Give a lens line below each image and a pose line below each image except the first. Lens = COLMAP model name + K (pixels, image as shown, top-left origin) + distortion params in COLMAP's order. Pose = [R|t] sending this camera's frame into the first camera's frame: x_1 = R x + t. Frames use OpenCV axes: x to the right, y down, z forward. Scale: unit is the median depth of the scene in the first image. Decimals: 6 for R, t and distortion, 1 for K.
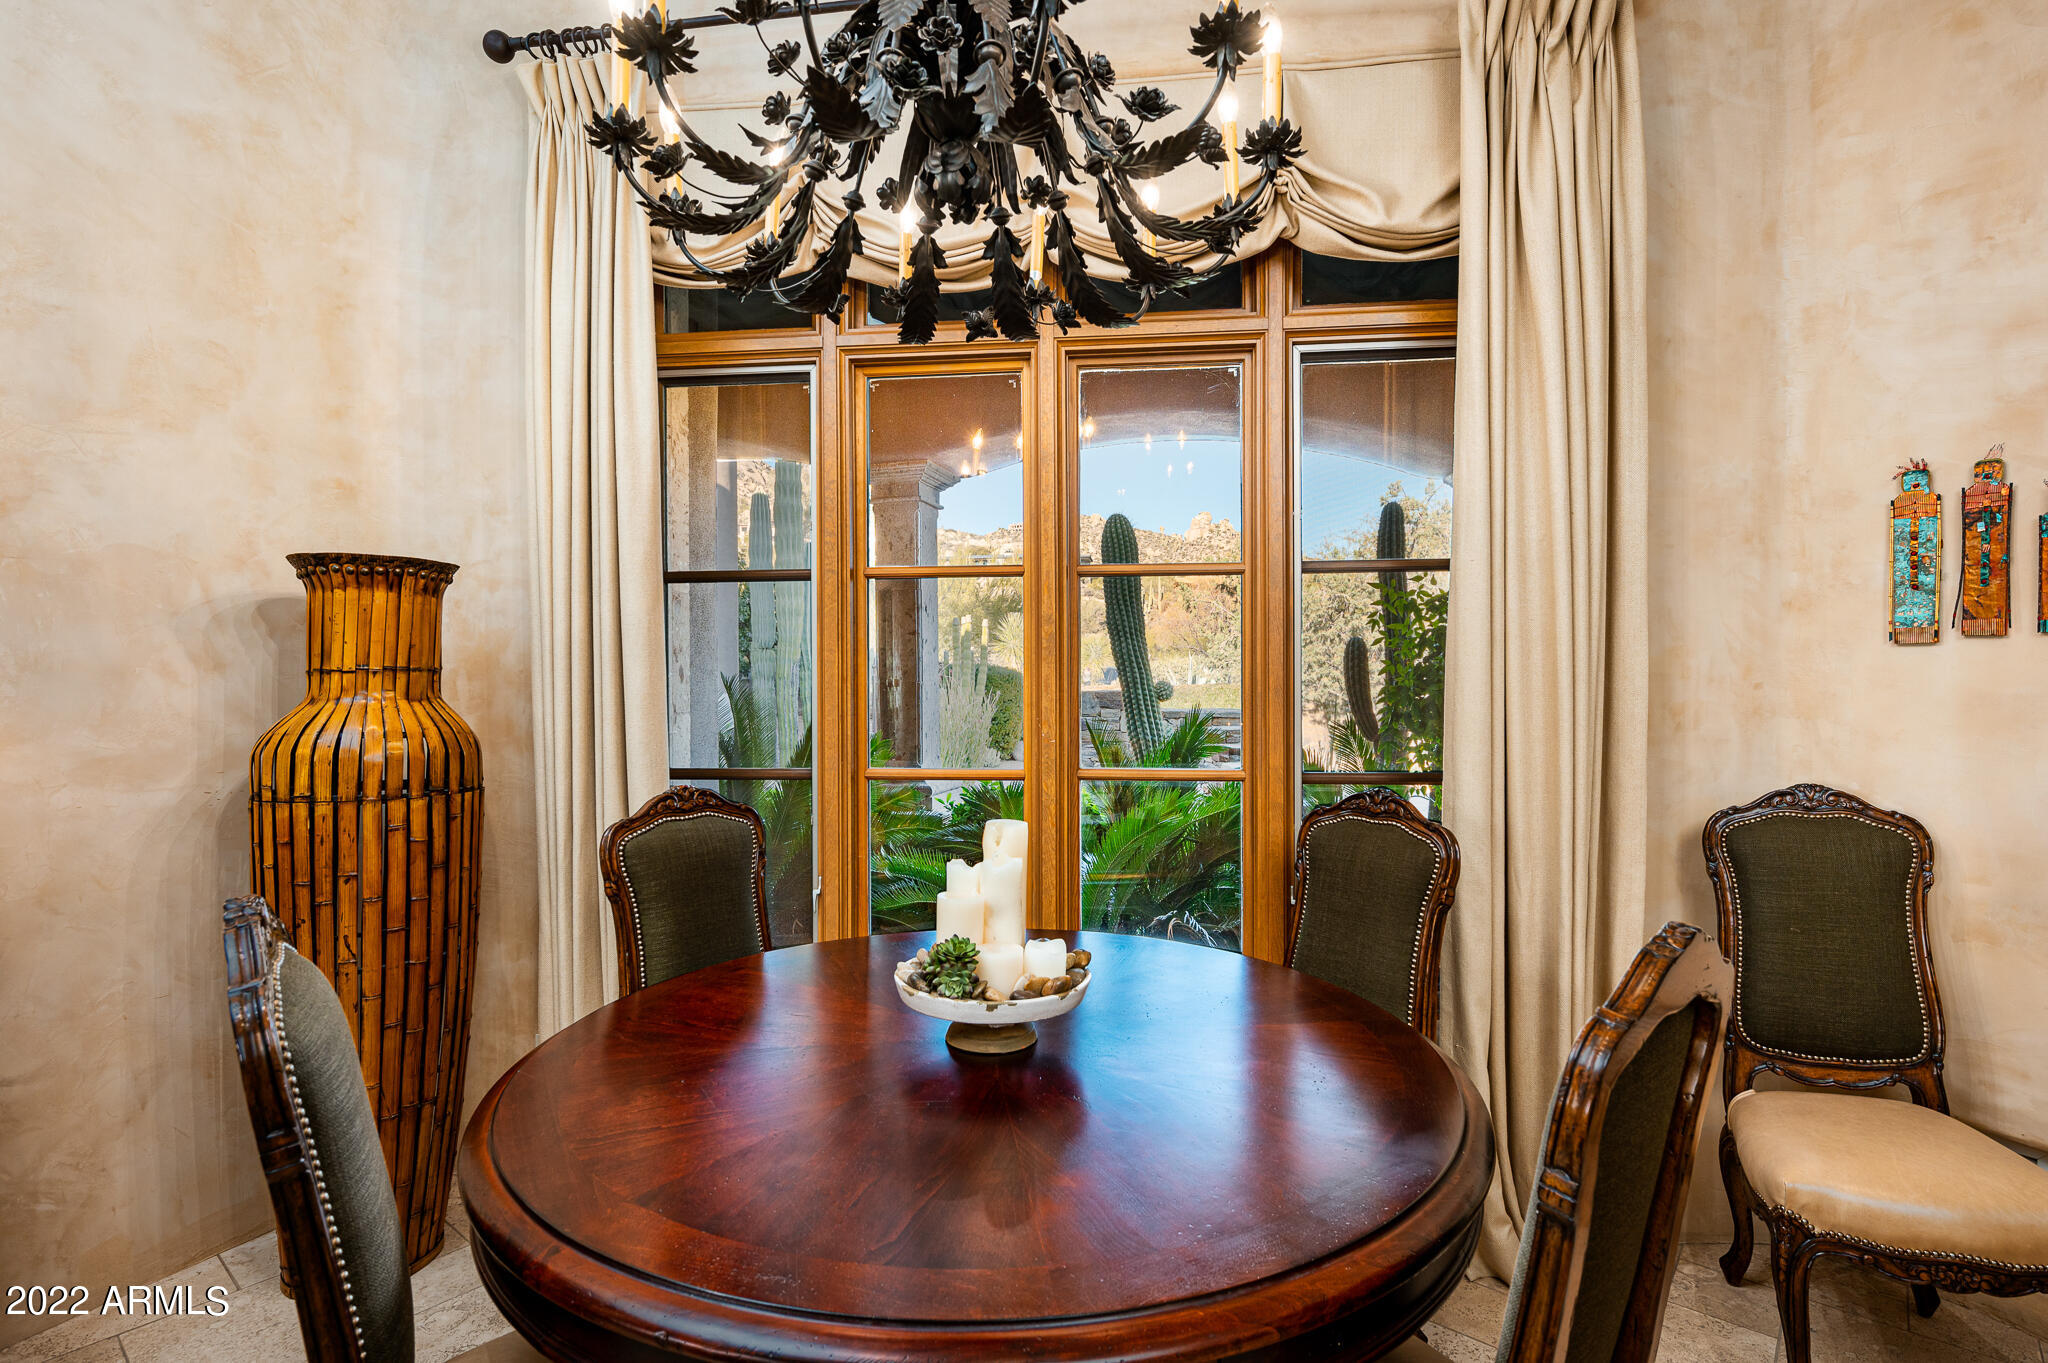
lens RADIAL K [[998.1, 0, 1025.3], [0, 998.1, 683.4], [0, 0, 1]] dist [-0.000850, -0.000295]
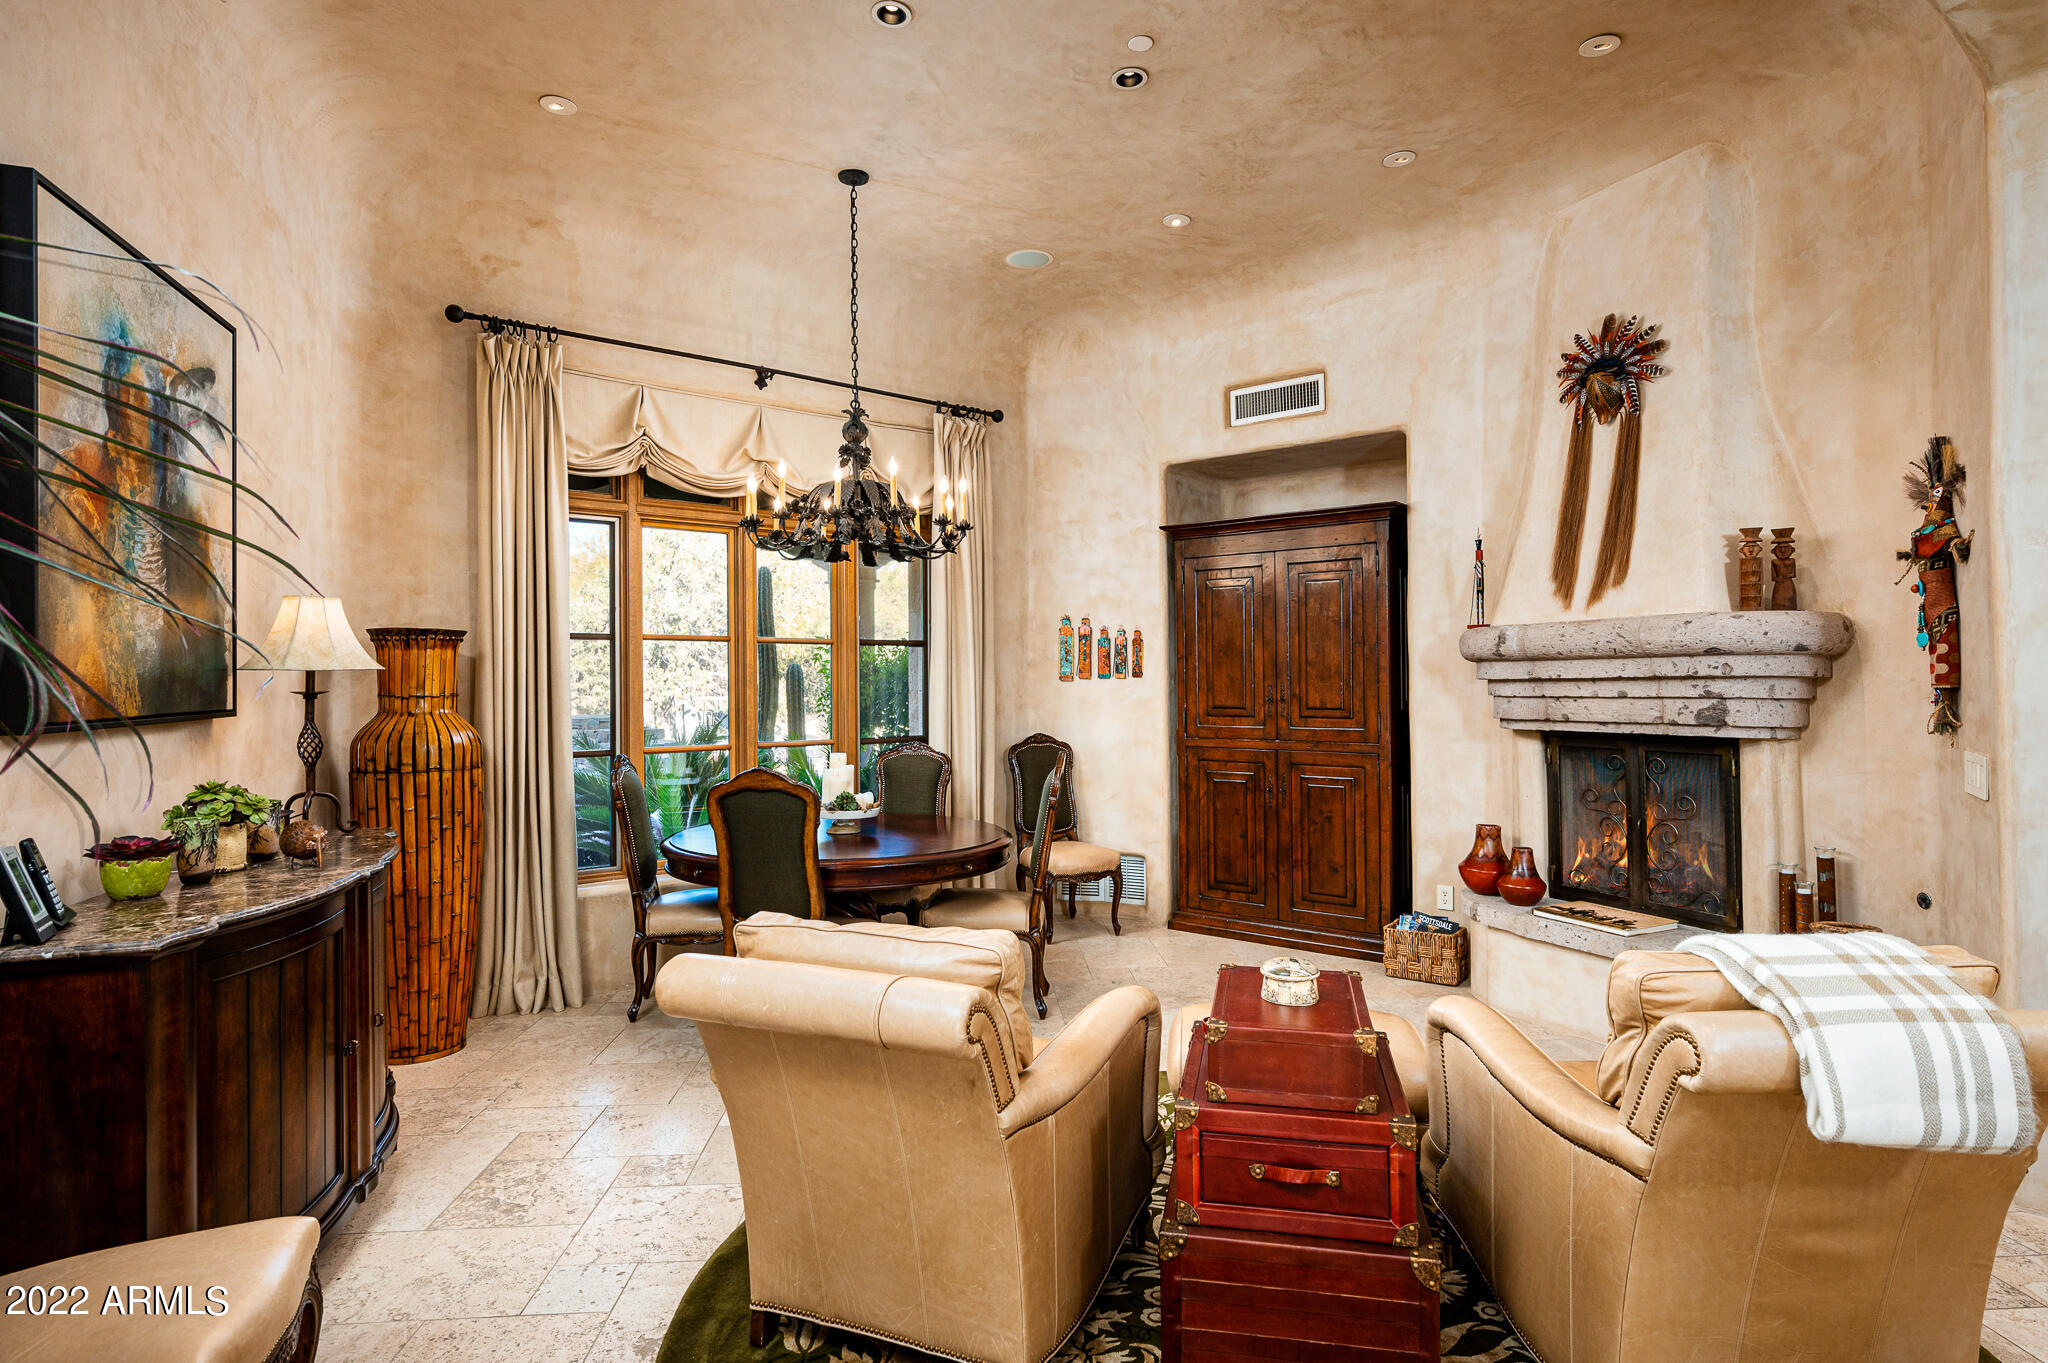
lens RADIAL K [[1070.9, 0, 1023.6], [0, 1070.9, 669.9], [0, 0, 1]] dist [-0.001520, 0.000099]
pose [[0.719374, 0.006564, 0.694592, -1.232140], [0.005184, 0.999877, -0.014819, -0.025828], [-0.694604, 0.014261, 0.719251, -1.035758]]
